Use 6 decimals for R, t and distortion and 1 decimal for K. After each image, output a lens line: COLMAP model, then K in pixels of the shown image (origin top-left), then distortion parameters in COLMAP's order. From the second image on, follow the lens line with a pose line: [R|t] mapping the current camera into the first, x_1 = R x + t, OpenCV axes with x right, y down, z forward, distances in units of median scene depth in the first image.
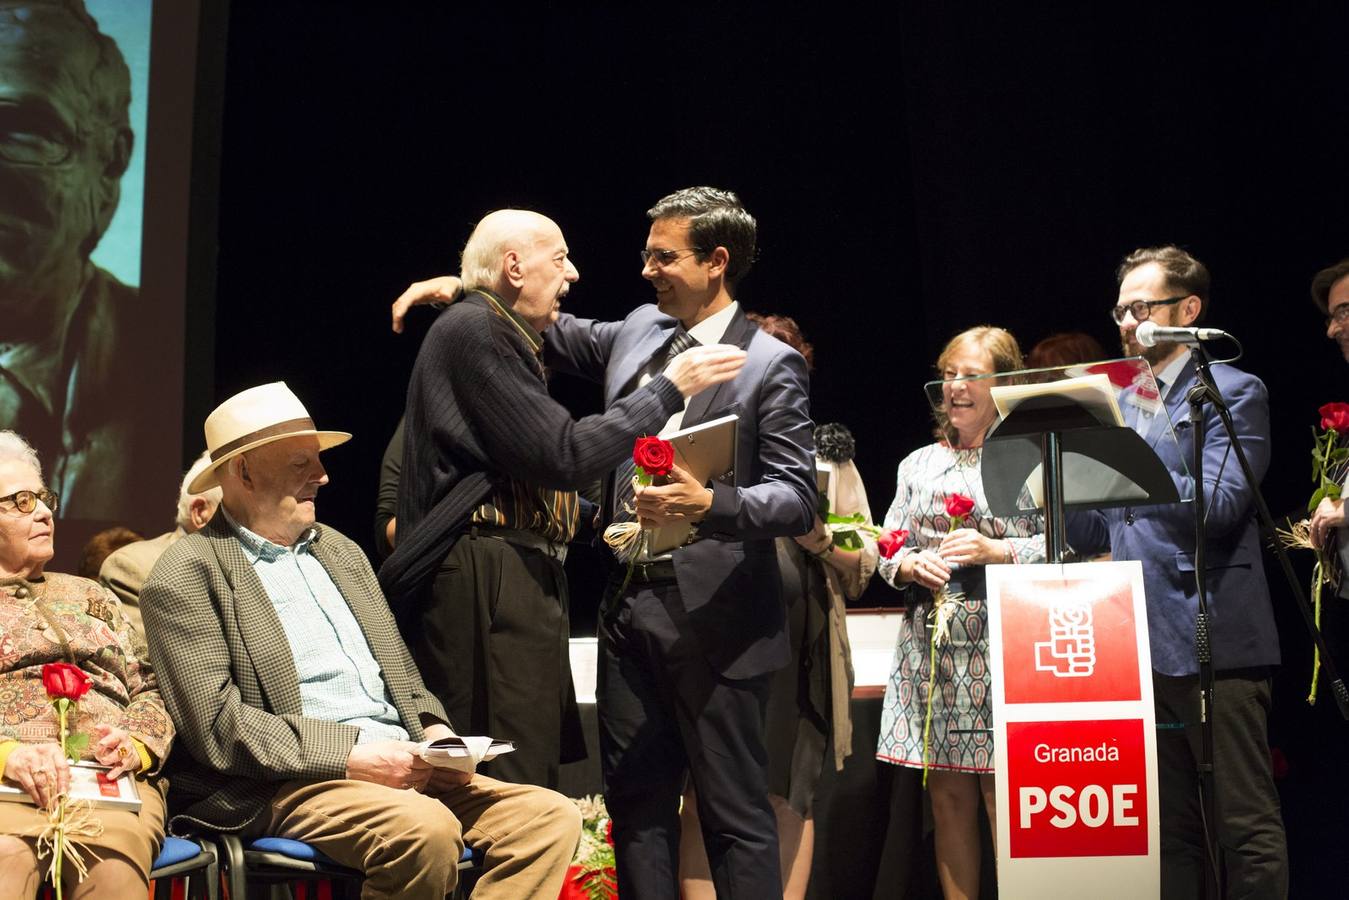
lens RADIAL K [[1960.8, 0, 674.5], [0, 1960.8, 450.0], [0, 0, 1]] dist [-0.128488, 0.097133]
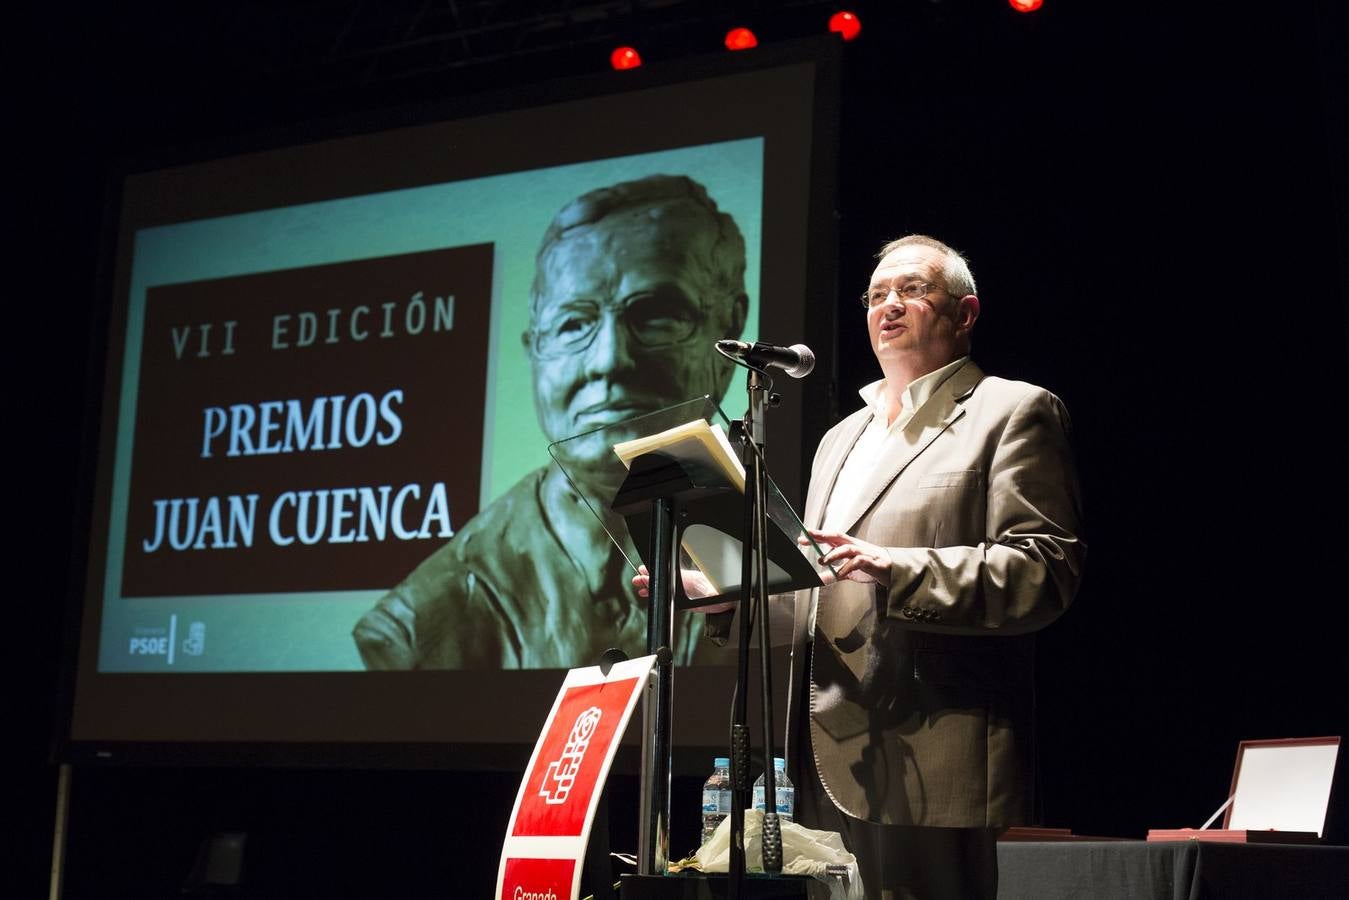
lens RADIAL K [[1951.6, 0, 674.5], [0, 1951.6, 450.0], [0, 0, 1]] dist [-0.149516, 0.160248]
pose [[0.595642, -0.139066, -0.791121, 0.667249], [0.076216, 0.990240, -0.116684, 0.051092], [0.799626, 0.009206, 0.600427, 0.412983]]
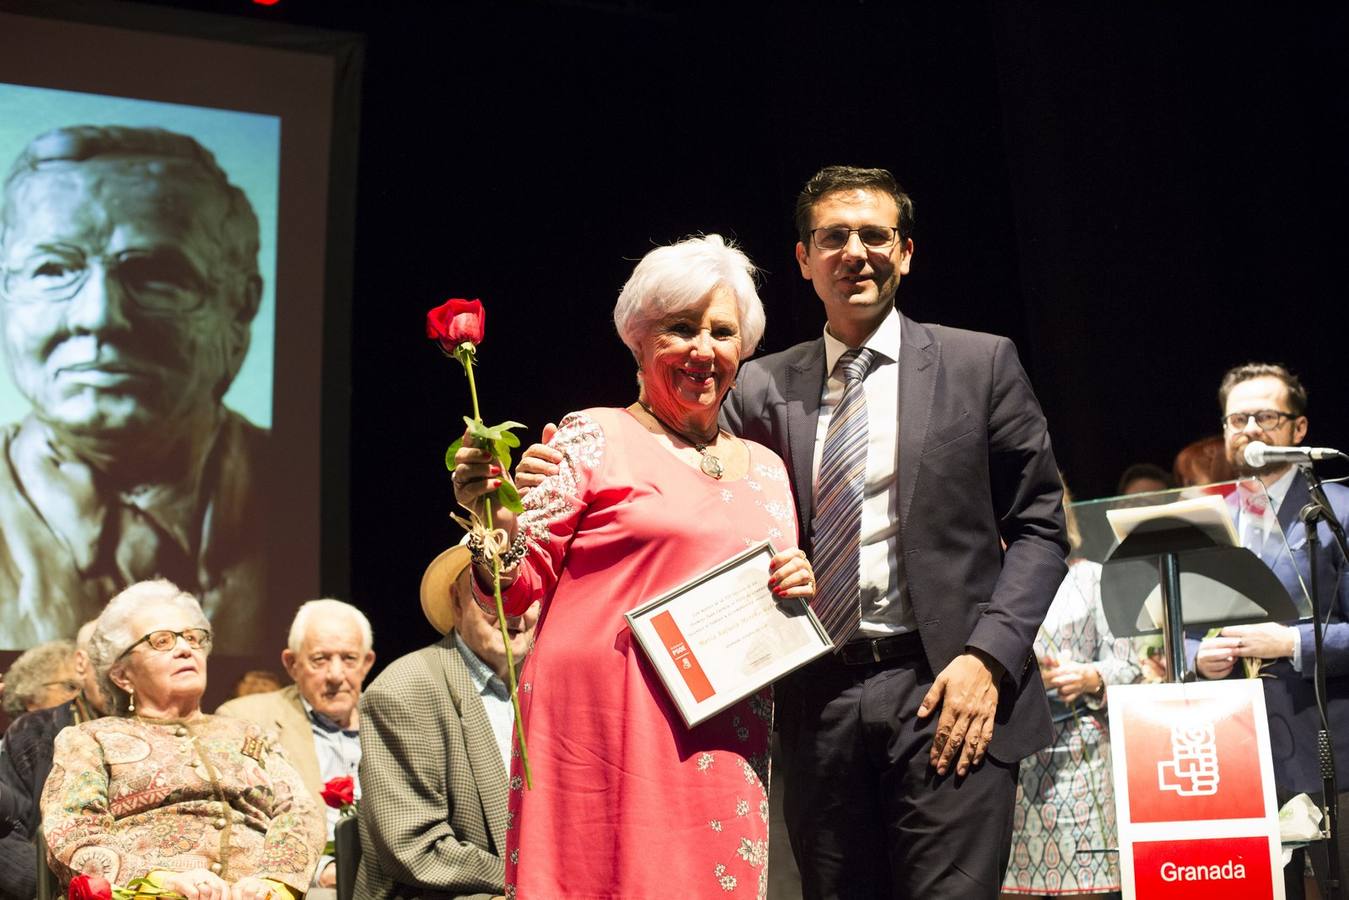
lens RADIAL K [[1960.8, 0, 674.5], [0, 1960.8, 450.0], [0, 0, 1]] dist [-0.128488, 0.097133]
pose [[0.998101, -0.024349, -0.056581, -0.004144], [0.020855, 0.997887, -0.061533, -0.005039], [0.057960, 0.060236, 0.996500, -0.023607]]
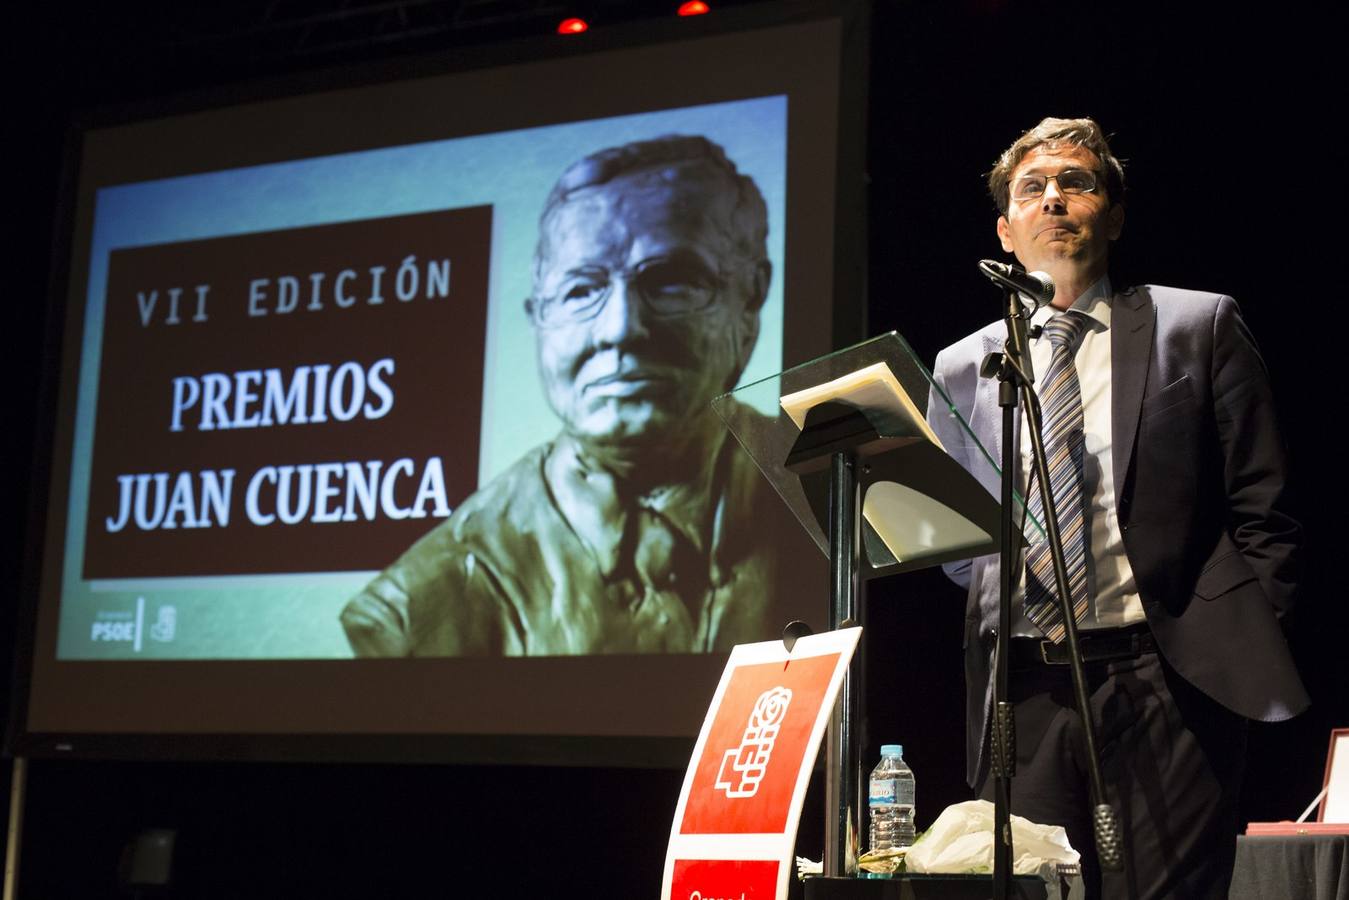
lens RADIAL K [[1951.6, 0, 674.5], [0, 1951.6, 450.0], [0, 0, 1]] dist [-0.149516, 0.160248]
pose [[0.643713, -0.132452, -0.753718, 0.551415], [0.075152, 0.991088, -0.109981, 0.049836], [0.761568, 0.014153, 0.647930, 0.388304]]
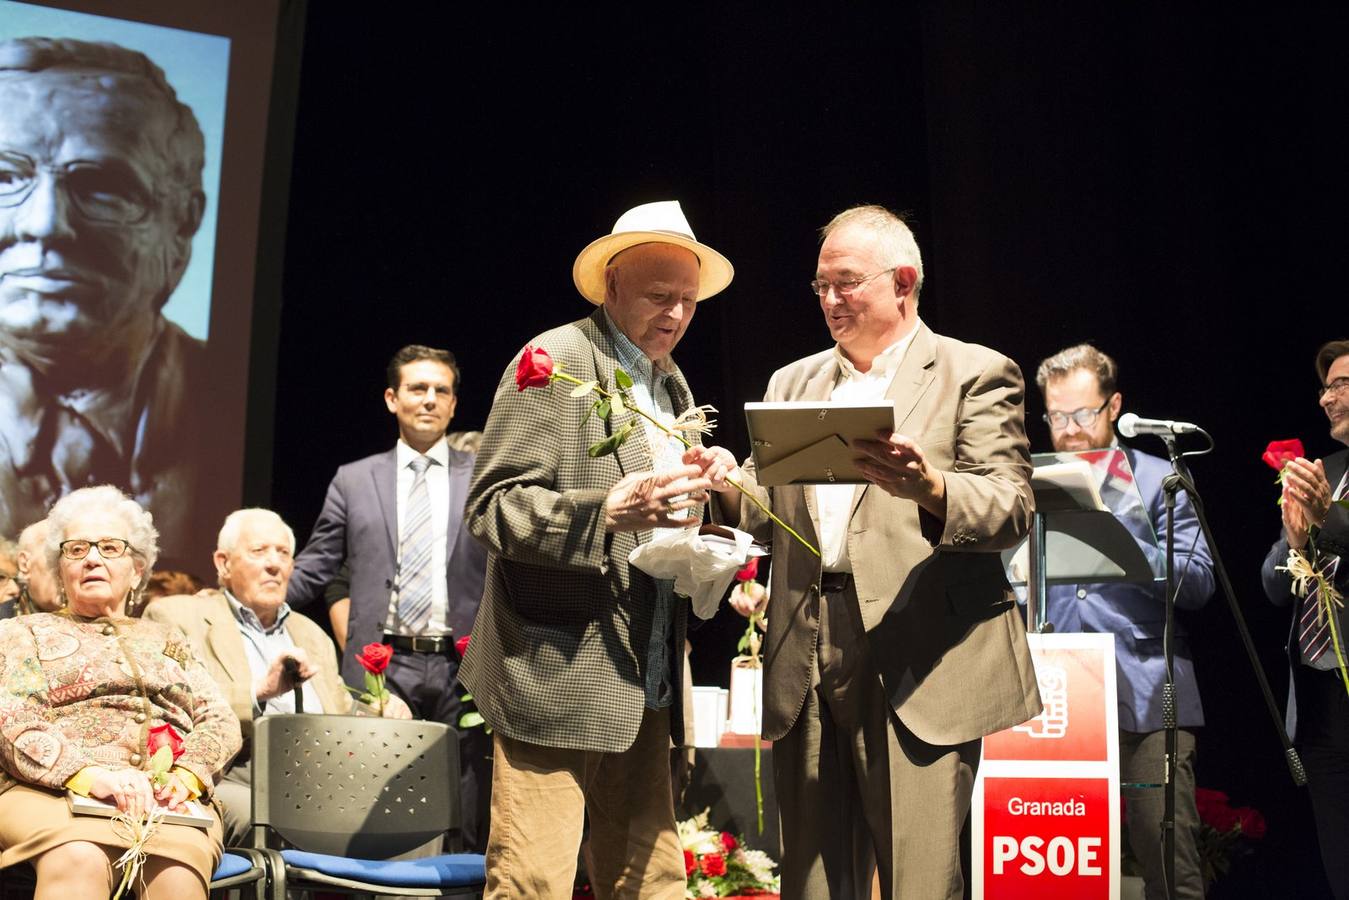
lens RADIAL K [[1960.8, 0, 674.5], [0, 1960.8, 450.0], [0, 0, 1]] dist [-0.128488, 0.097133]
pose [[0.999205, 0.030902, -0.025175, 0.013136], [-0.031393, 0.999320, -0.019339, -0.013449], [0.024560, 0.020114, 0.999496, -0.079758]]
